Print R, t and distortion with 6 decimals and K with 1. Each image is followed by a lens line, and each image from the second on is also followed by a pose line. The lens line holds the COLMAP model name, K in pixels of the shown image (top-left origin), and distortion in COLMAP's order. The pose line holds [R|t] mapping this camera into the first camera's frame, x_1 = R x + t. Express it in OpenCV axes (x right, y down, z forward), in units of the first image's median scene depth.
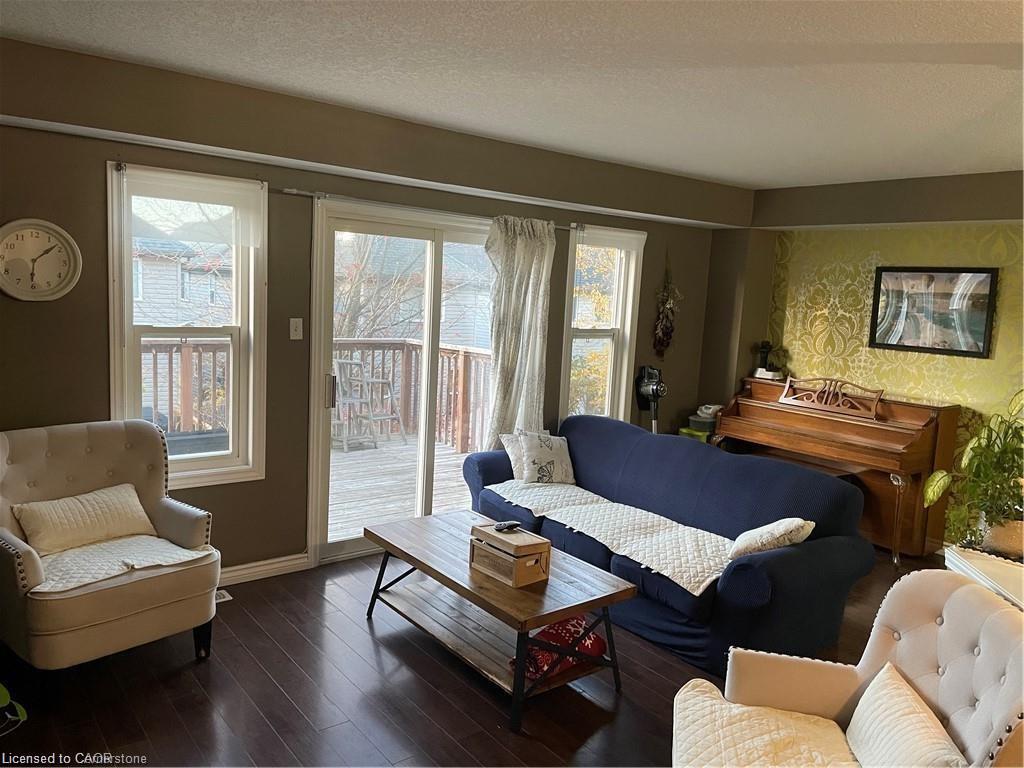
lens RADIAL K [[759.9, 0, 512.0], [0, 759.9, 384.0], [0, 0, 1]] dist [0.008636, 0.002834]
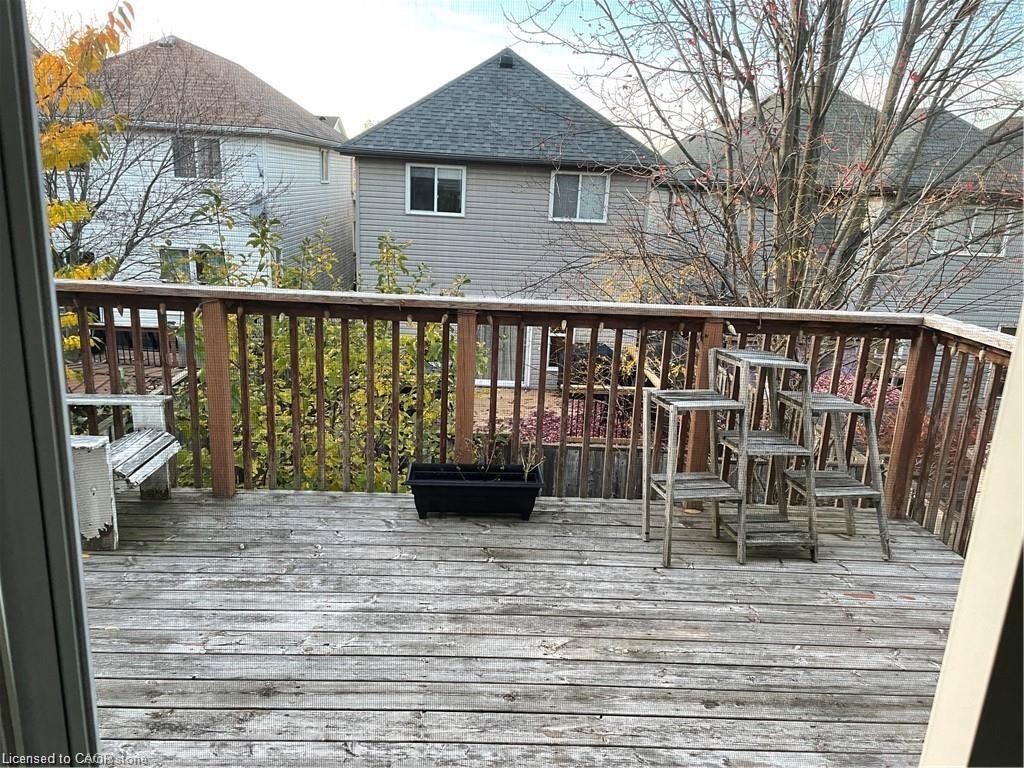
lens RADIAL K [[759.9, 0, 512.0], [0, 759.9, 384.0], [0, 0, 1]] dist [0.008636, 0.002834]
pose [[0.797730, 0.142626, -0.585905, -0.063558], [-0.078847, 0.987955, 0.133144, -0.061528], [0.597837, -0.060016, 0.799368, 0.482906]]
